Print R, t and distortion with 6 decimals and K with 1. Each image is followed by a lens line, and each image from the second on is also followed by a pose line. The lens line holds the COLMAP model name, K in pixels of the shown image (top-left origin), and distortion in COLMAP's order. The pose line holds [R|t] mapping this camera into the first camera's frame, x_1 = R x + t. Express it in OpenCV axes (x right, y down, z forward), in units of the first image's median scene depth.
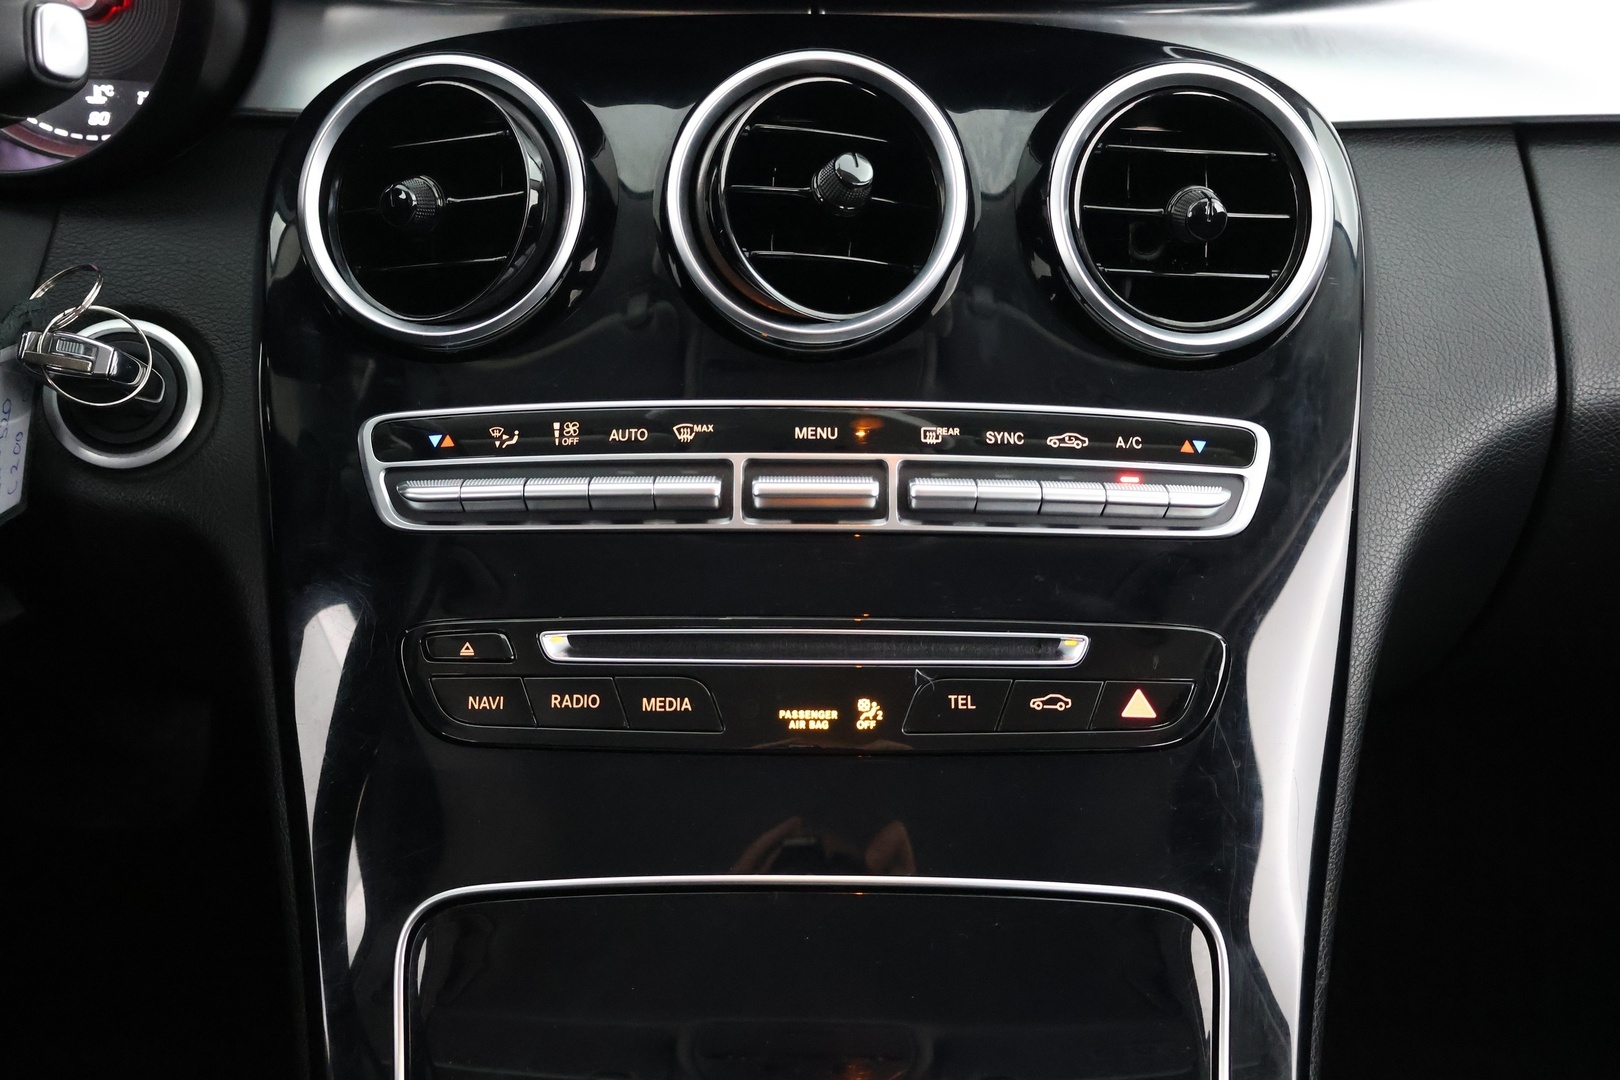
lens RADIAL K [[1791.4, 0, 823.1], [0, 1791.4, 527.1], [0, 0, 1]] dist [-0.015842, 0.000000]
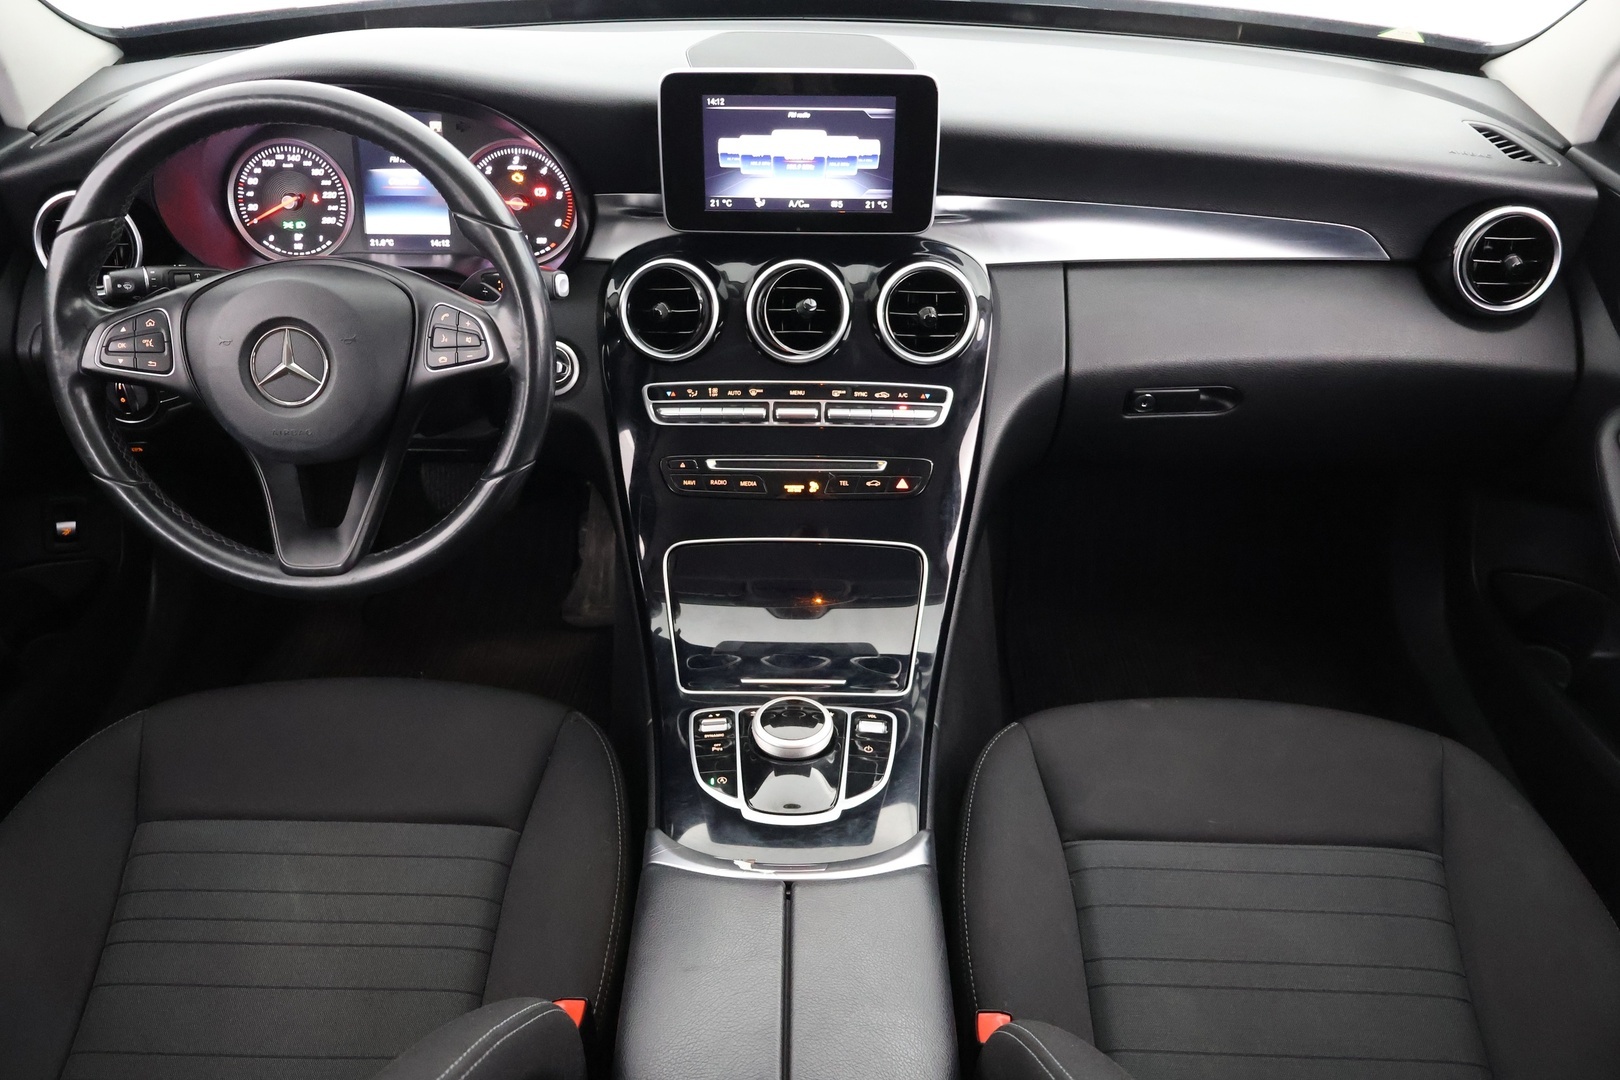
lens RADIAL K [[1367.9, 0, 805.6], [0, 1367.9, 537.3], [0, 0, 1]] dist [-0.016834, 0.020925]
pose [[0.999916, 0.004887, -0.012004, 0.038170], [-0.002450, 0.980759, 0.195208, -0.259064], [0.012727, -0.195163, 0.980688, -1.271077]]
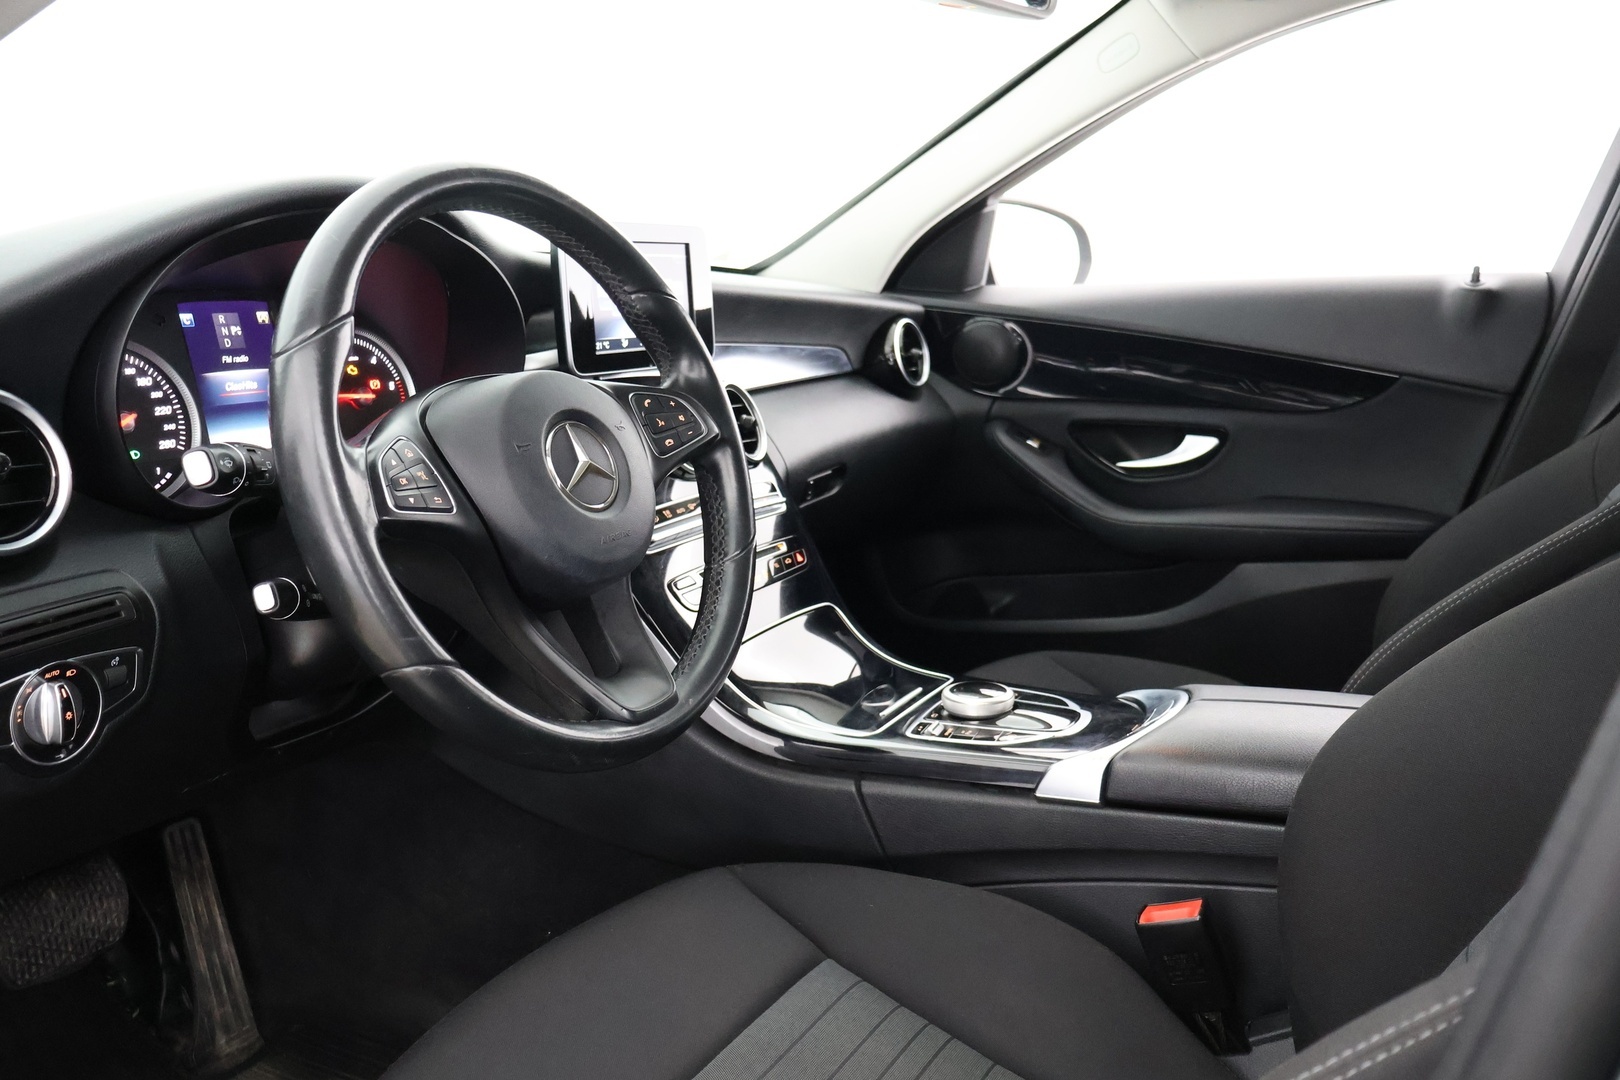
lens RADIAL K [[1367.9, 0, 823.7], [0, 1367.9, 543.8], [0, 0, 1]] dist [-0.016834, 0.020925]
pose [[0.469902, -0.181523, 0.863853, -2.011114], [0.327063, 0.944777, 0.020618, 0.031734], [-0.819891, 0.272846, 0.503323, -0.347570]]
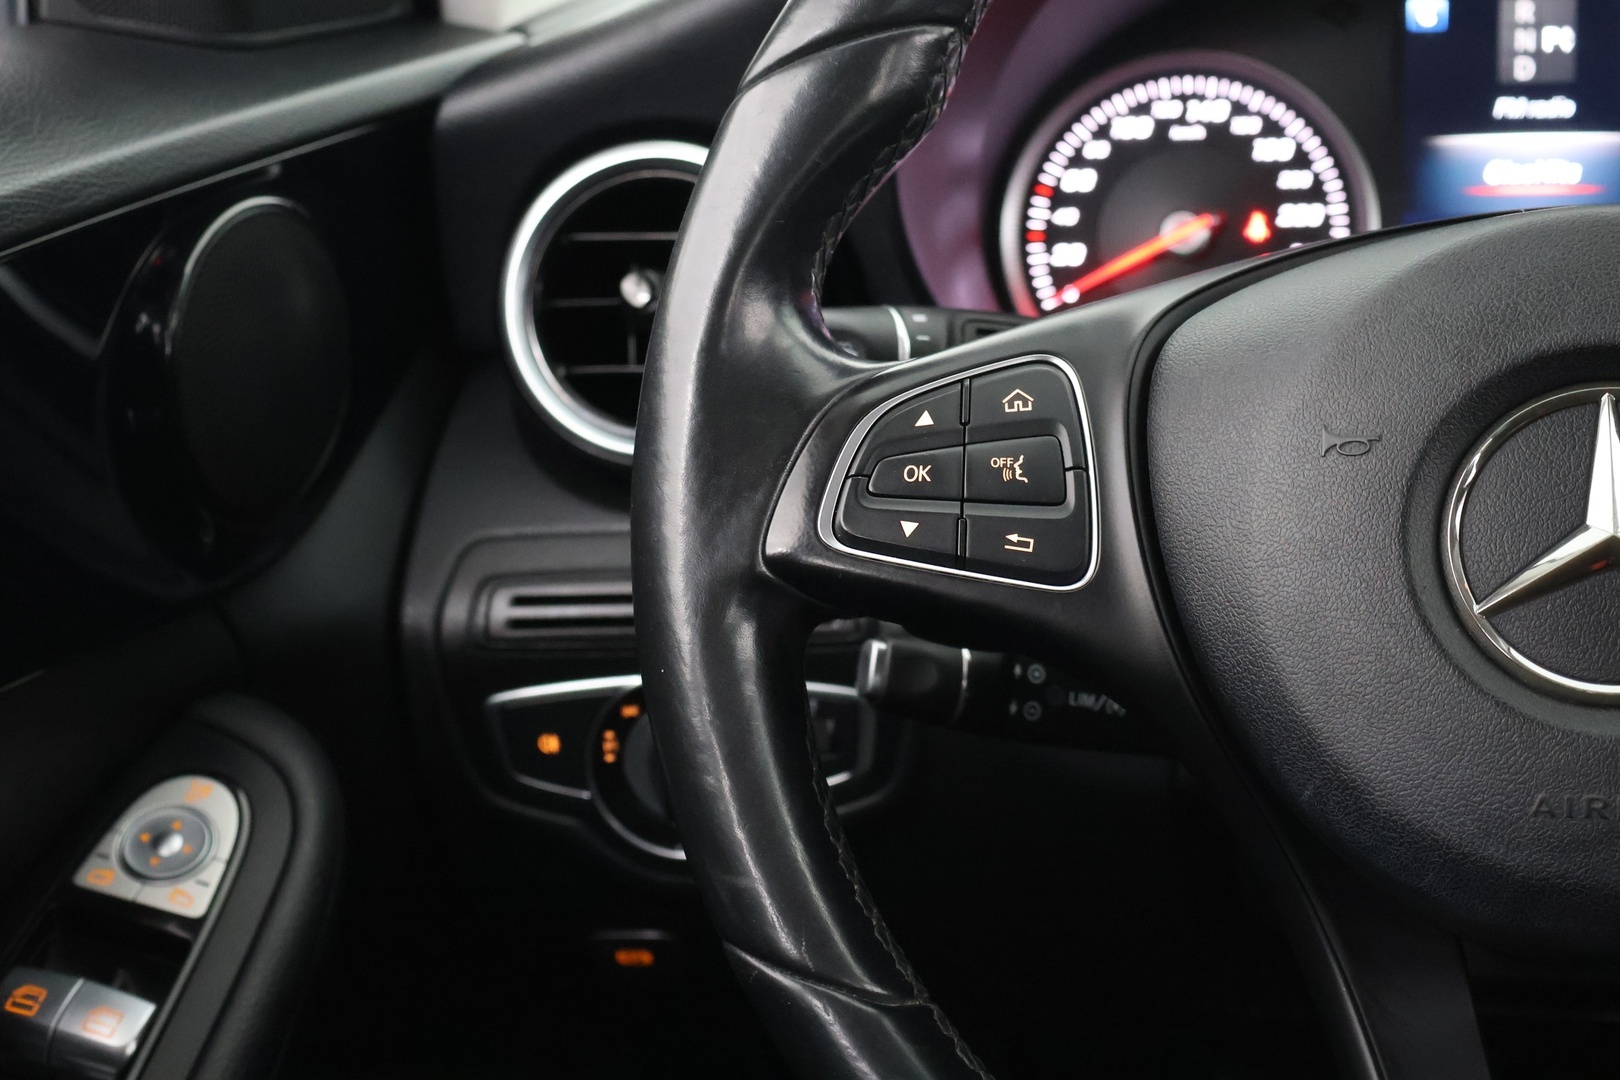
lens RADIAL K [[2312.1, 0, 812.9], [0, 2312.1, 536.3], [0, 0, 1]] dist [0.021954, 0.000000]
pose [[0.973369, 0.010453, -0.229004, -0.804710], [-0.038124, 0.992430, -0.116744, -0.014093], [0.226050, 0.122366, 0.966399, -0.174896]]
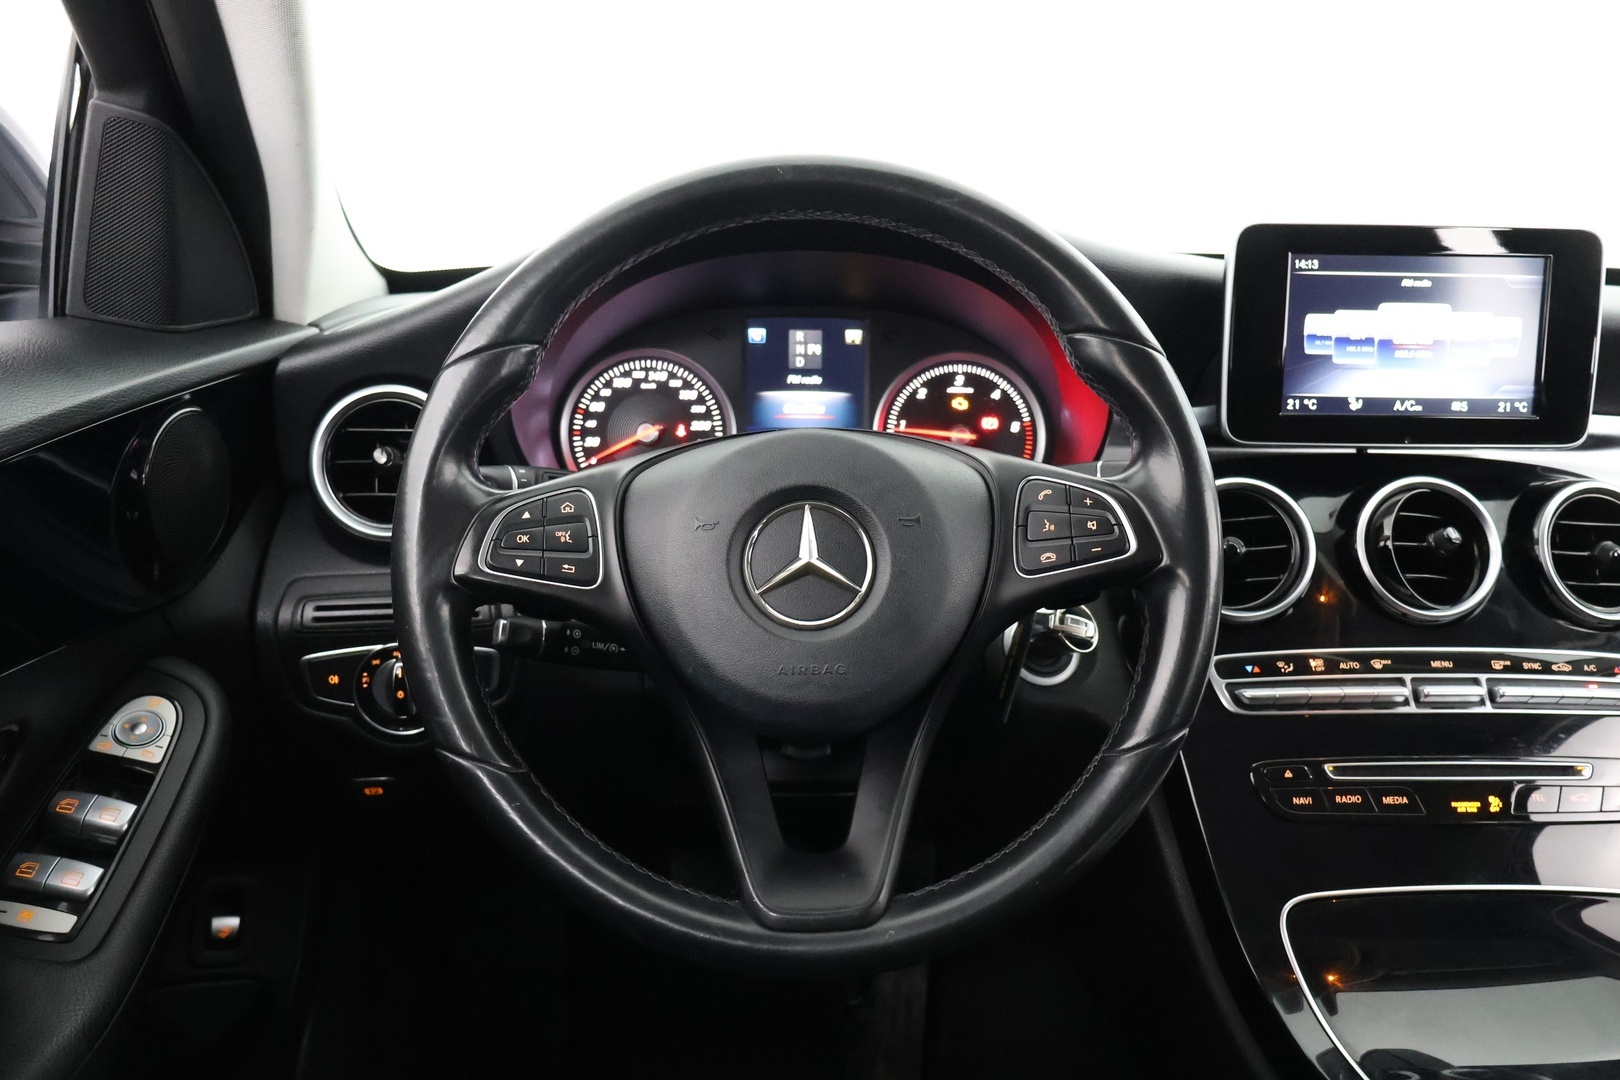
lens RADIAL K [[1367.9, 0, 814.9], [0, 1367.9, 526.6], [0, 0, 1]] dist [-0.016834, 0.020925]
pose [[0.999407, -0.000722, 0.034440, -0.754195], [0.006748, 0.984517, -0.175160, 0.058655], [-0.033780, 0.175288, 0.983937, -0.504357]]
